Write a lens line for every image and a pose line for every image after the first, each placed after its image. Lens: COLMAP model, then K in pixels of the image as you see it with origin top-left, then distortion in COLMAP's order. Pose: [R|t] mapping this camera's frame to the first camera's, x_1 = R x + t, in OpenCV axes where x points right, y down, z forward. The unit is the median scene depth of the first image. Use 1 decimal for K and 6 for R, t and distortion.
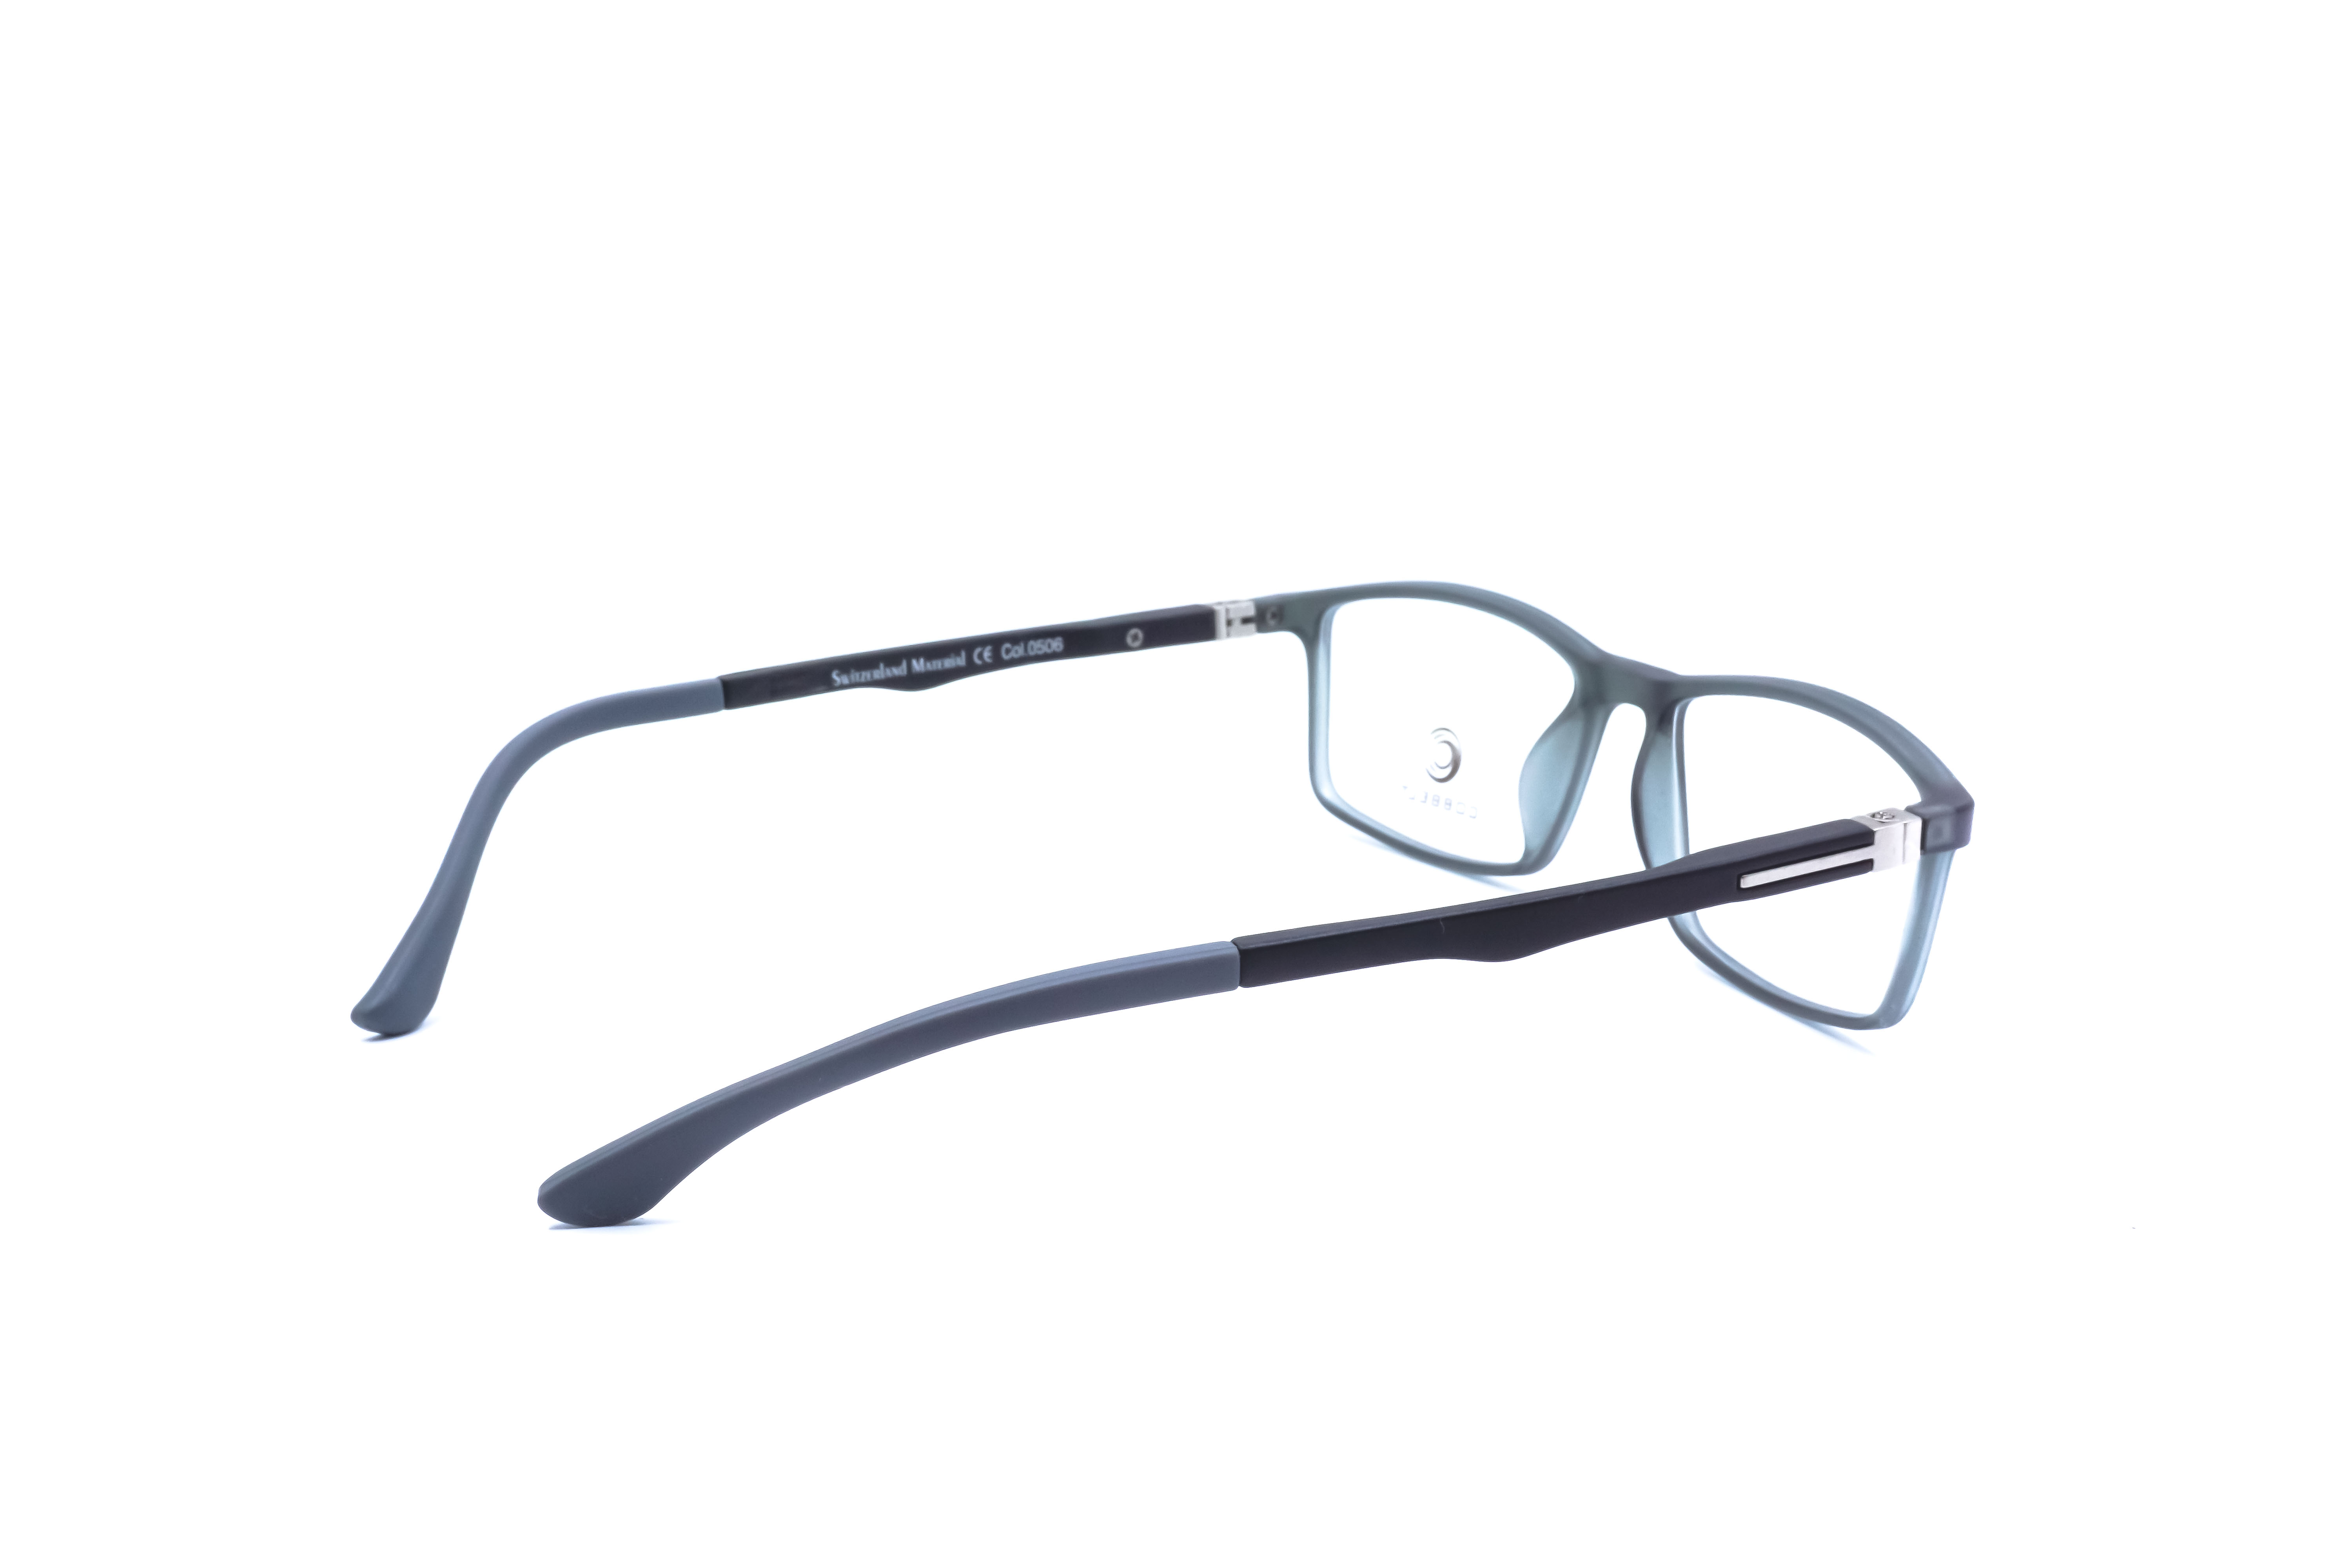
lens RADIAL K [[3388.4, 0, 1176.5], [0, 3388.4, 788.7], [0, 0, 1]] dist [0.031186, 0.000000]
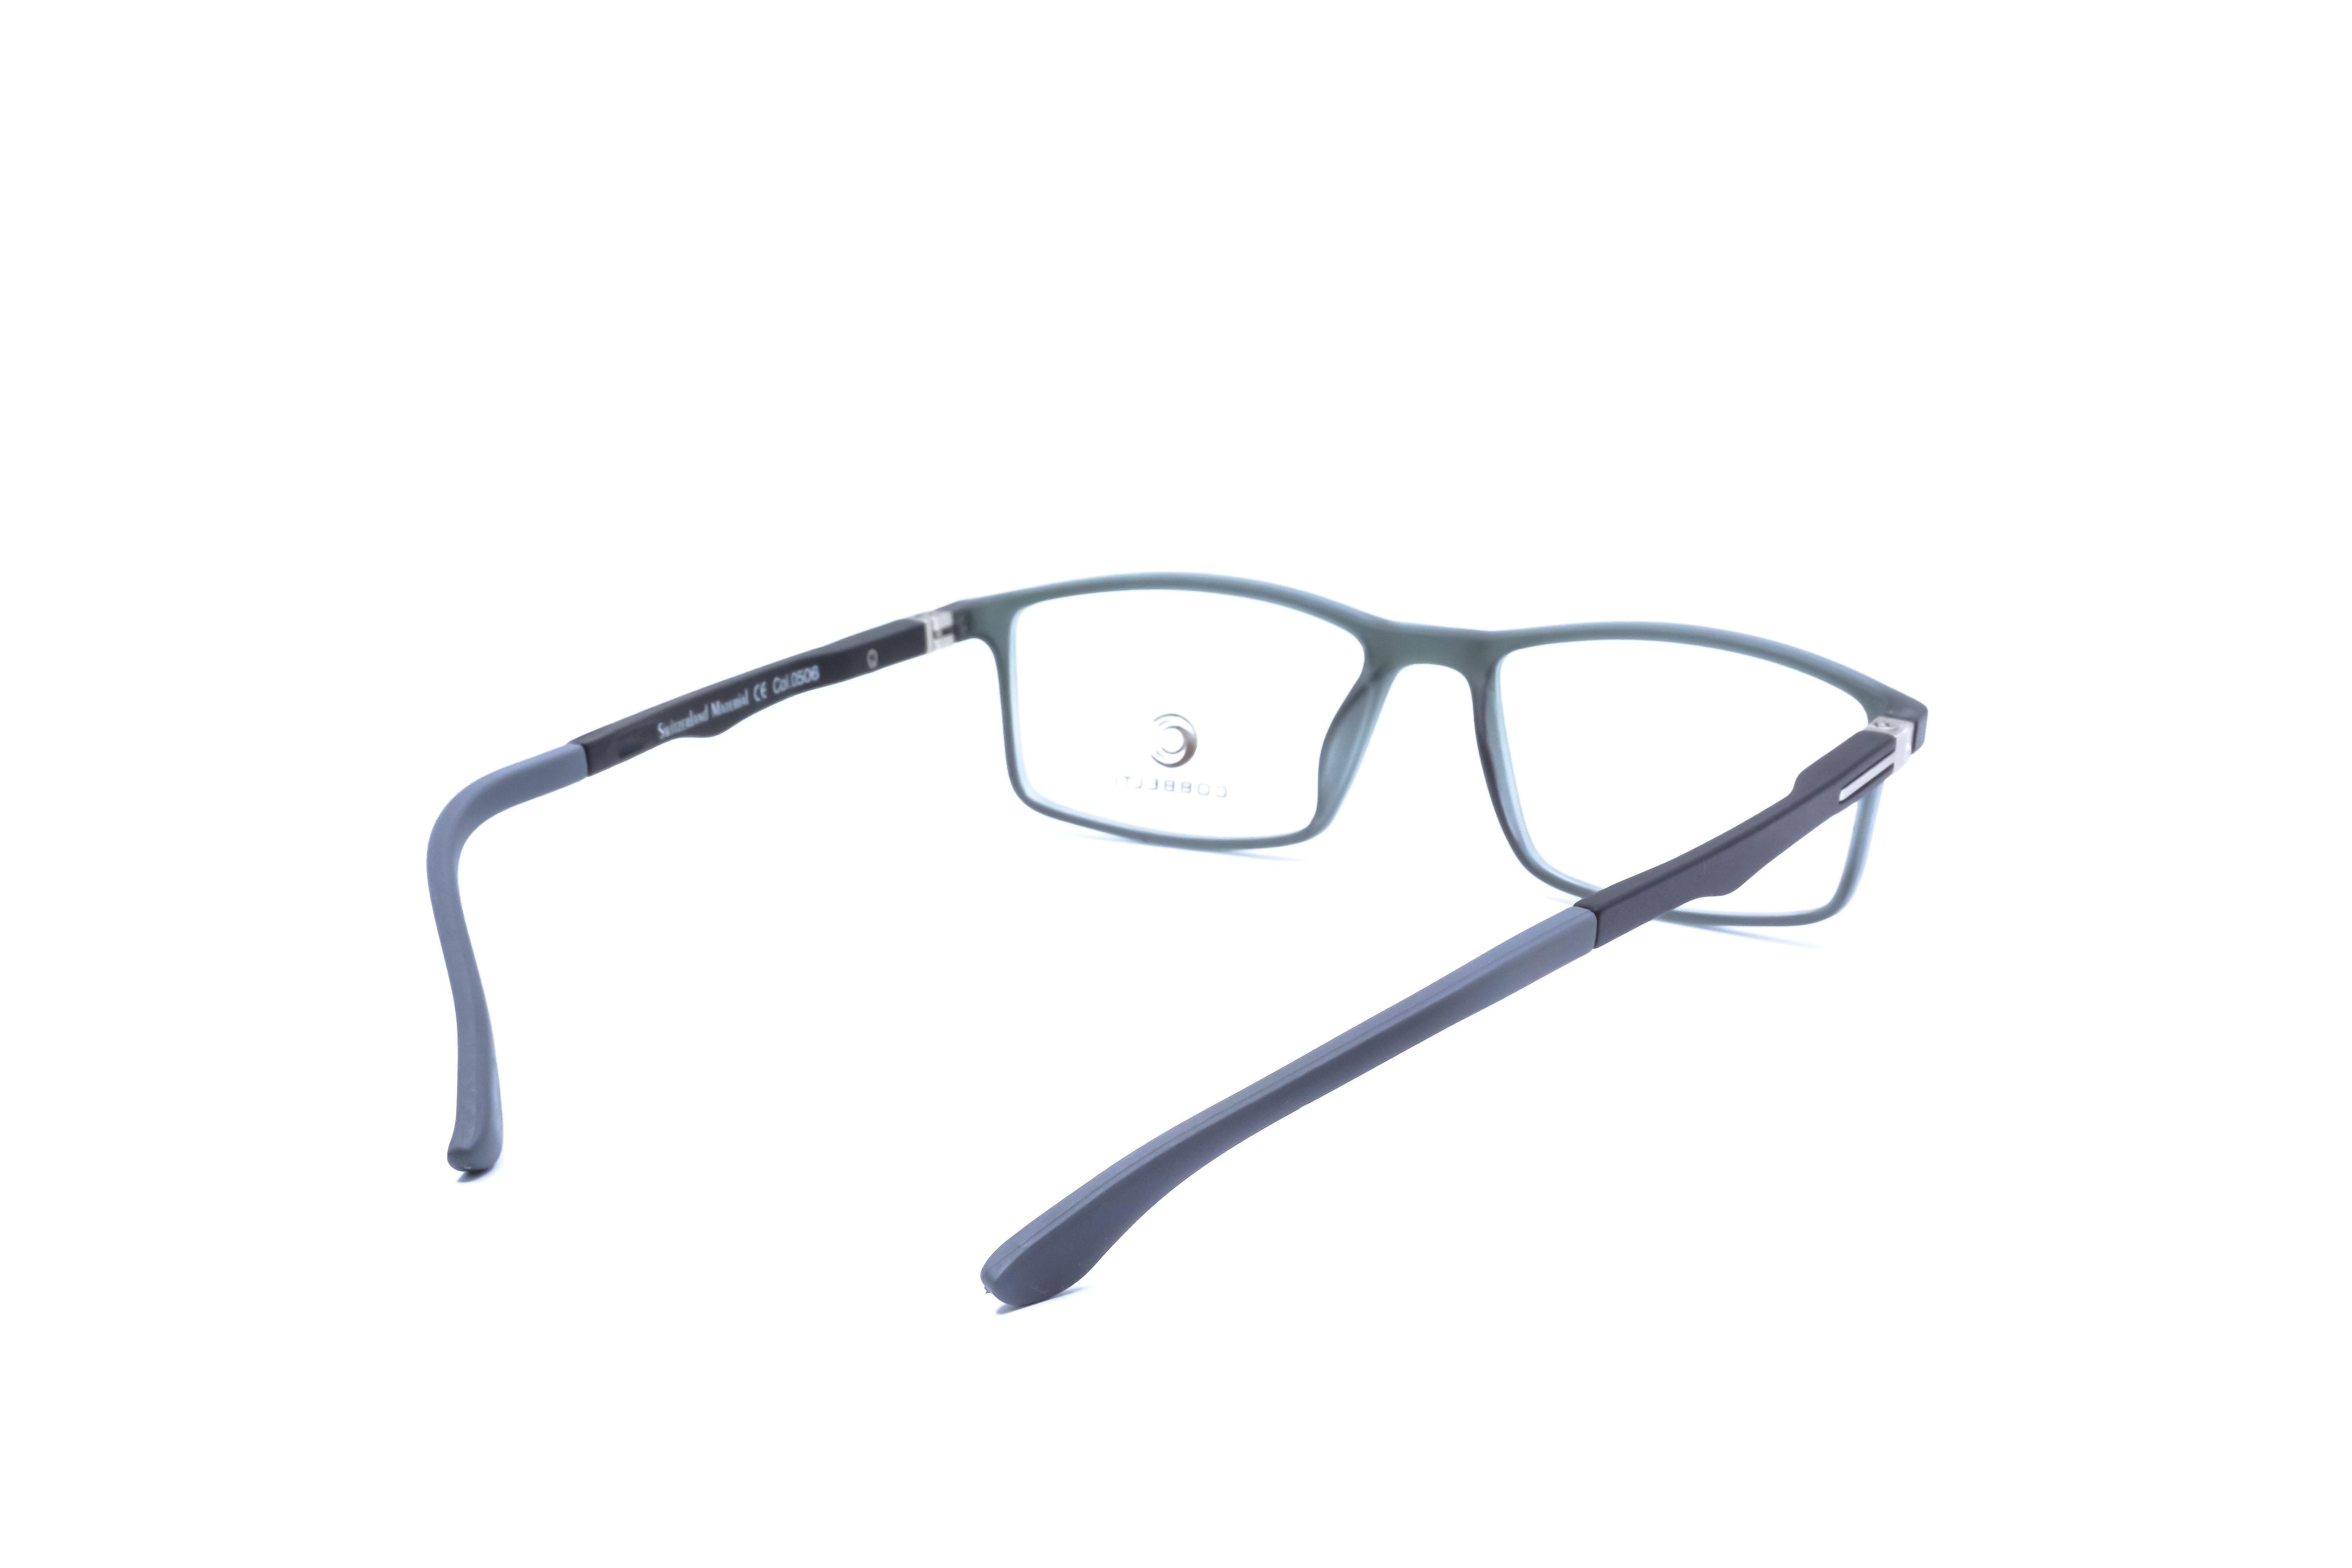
lens RADIAL K [[3388.4, 0, 1181.9], [0, 3388.4, 787.6], [0, 0, 1]] dist [0.031186, 0.000000]
pose [[0.862183, -0.123647, 0.491276, -0.429314], [0.125076, 0.991691, 0.030088, -0.026755], [-0.490915, 0.035505, 0.870484, 0.115643]]
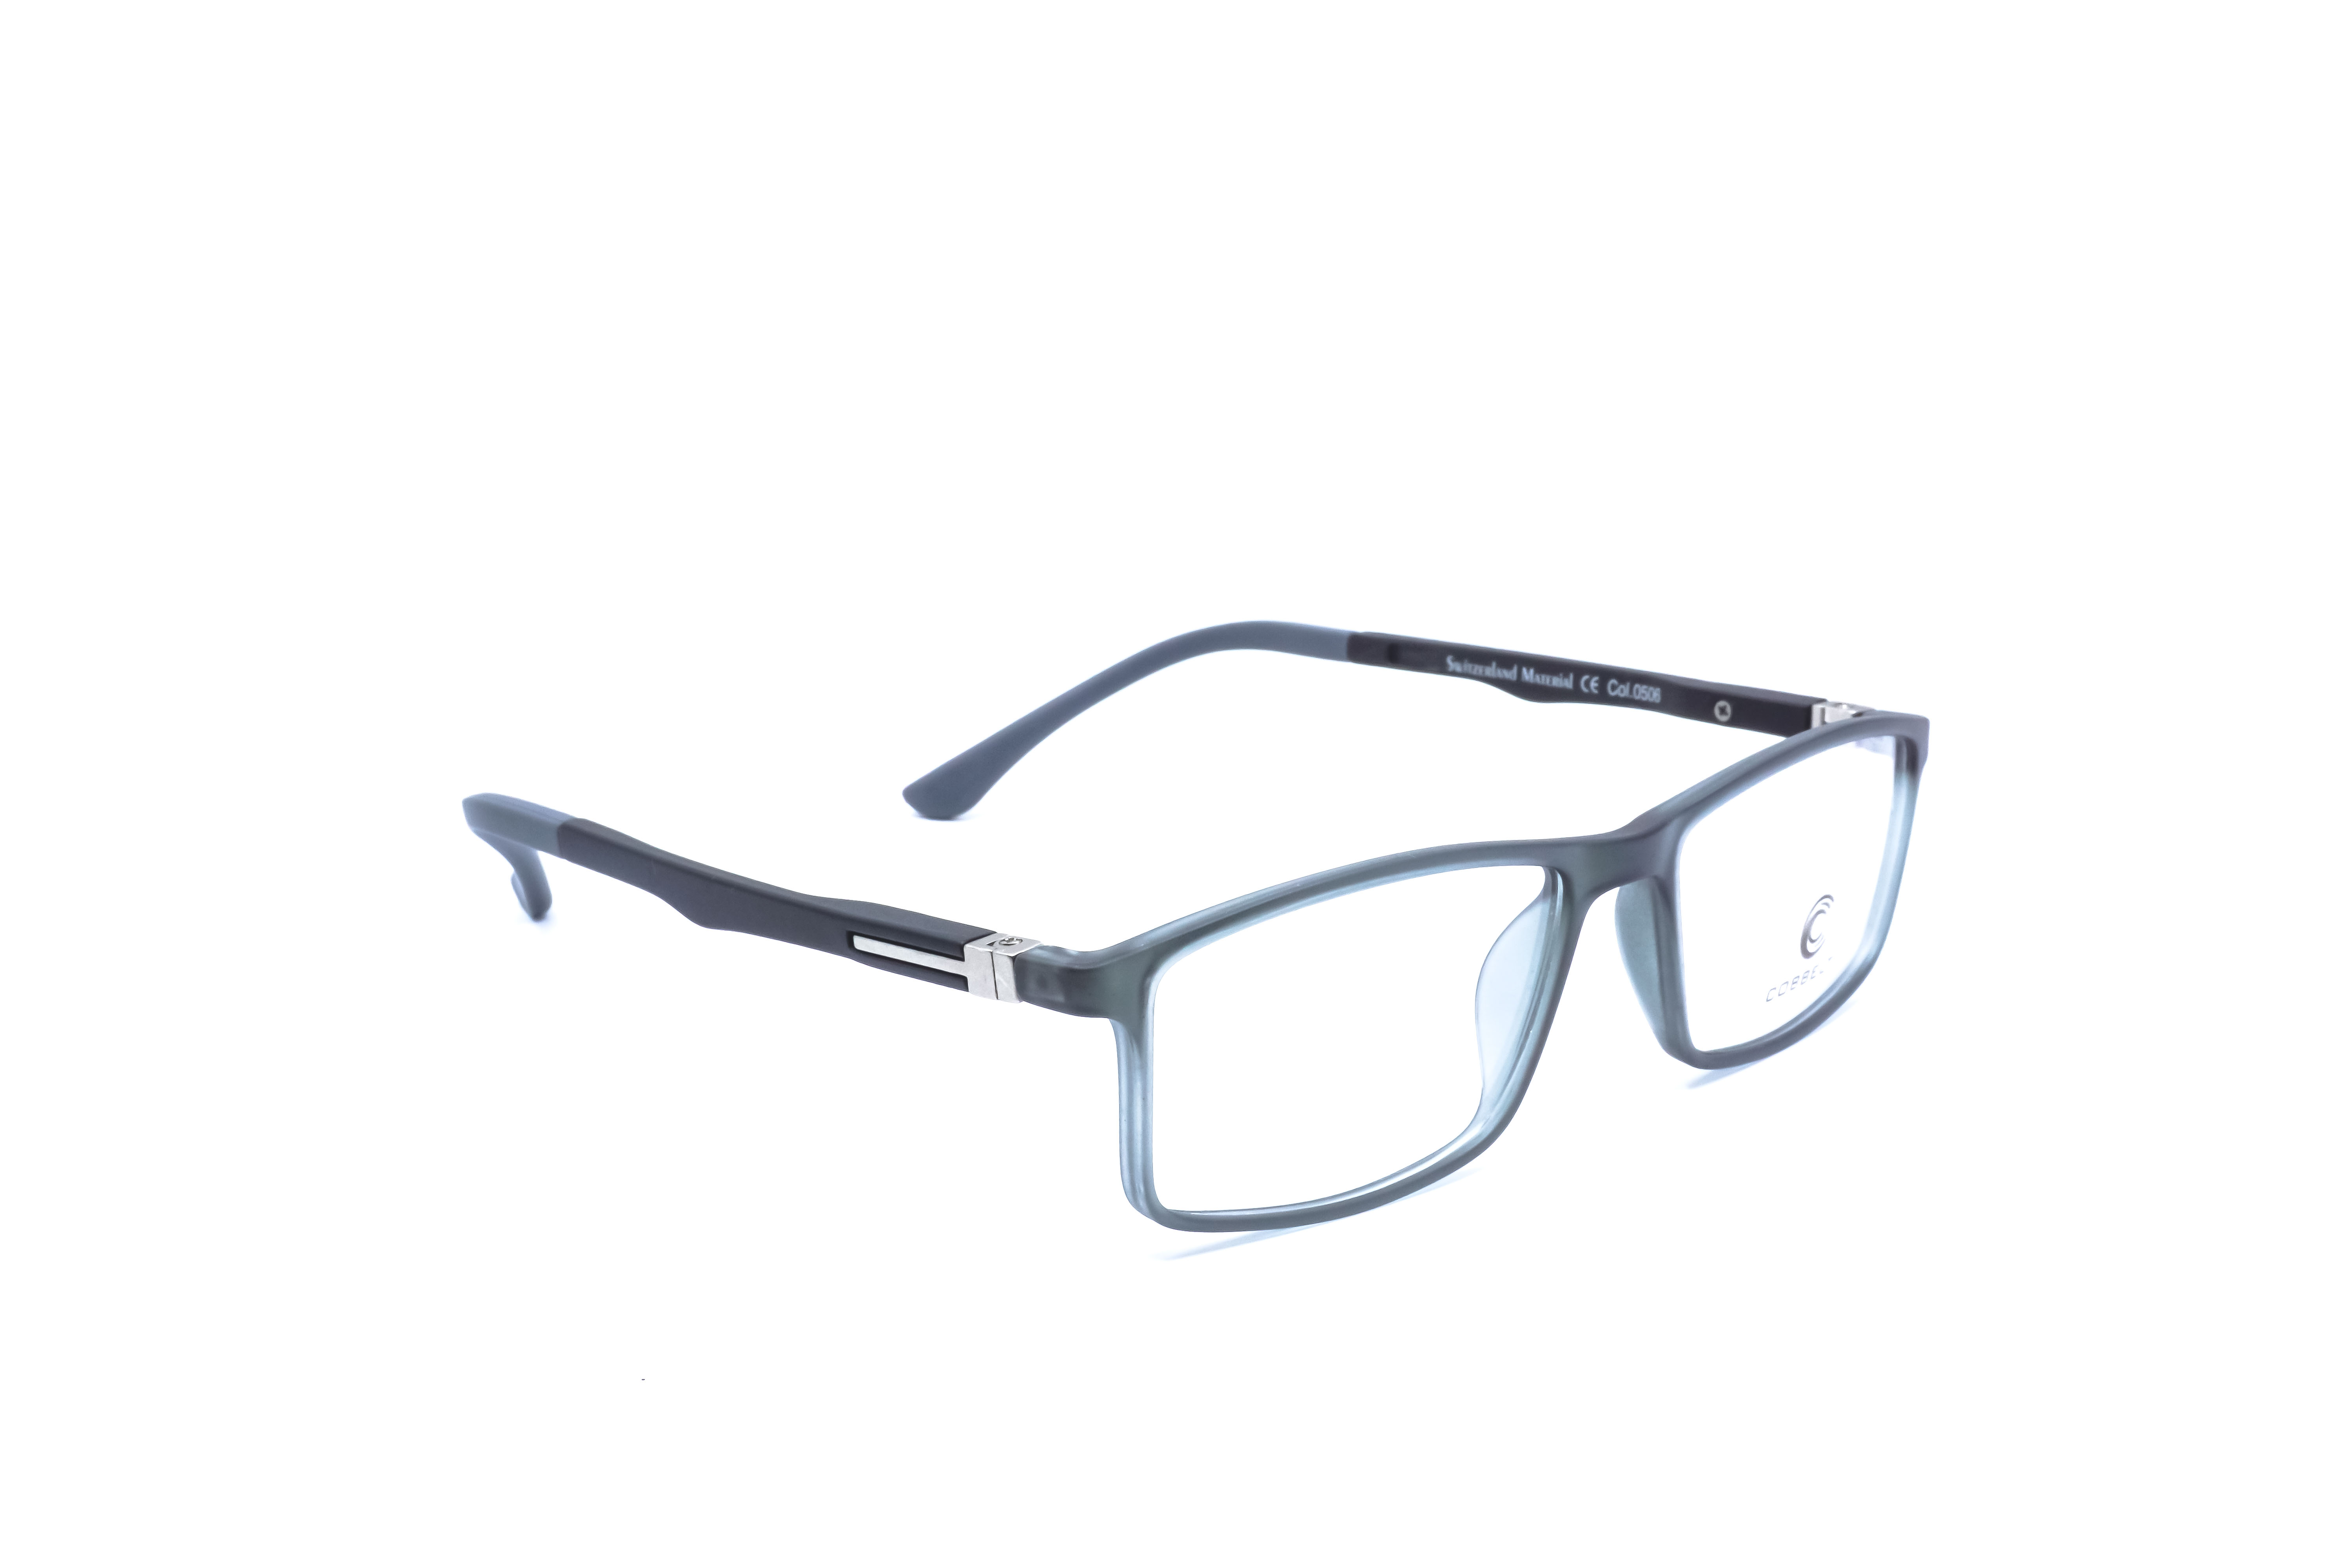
lens RADIAL K [[3388.4, 0, 1181.4], [0, 3388.4, 783.5], [0, 0, 1]] dist [0.031186, 0.000000]
pose [[0.257157, 0.239243, -0.936287, 0.822678], [-0.234064, 0.955441, 0.179850, -0.159014], [0.937595, 0.172901, 0.301697, 0.613064]]
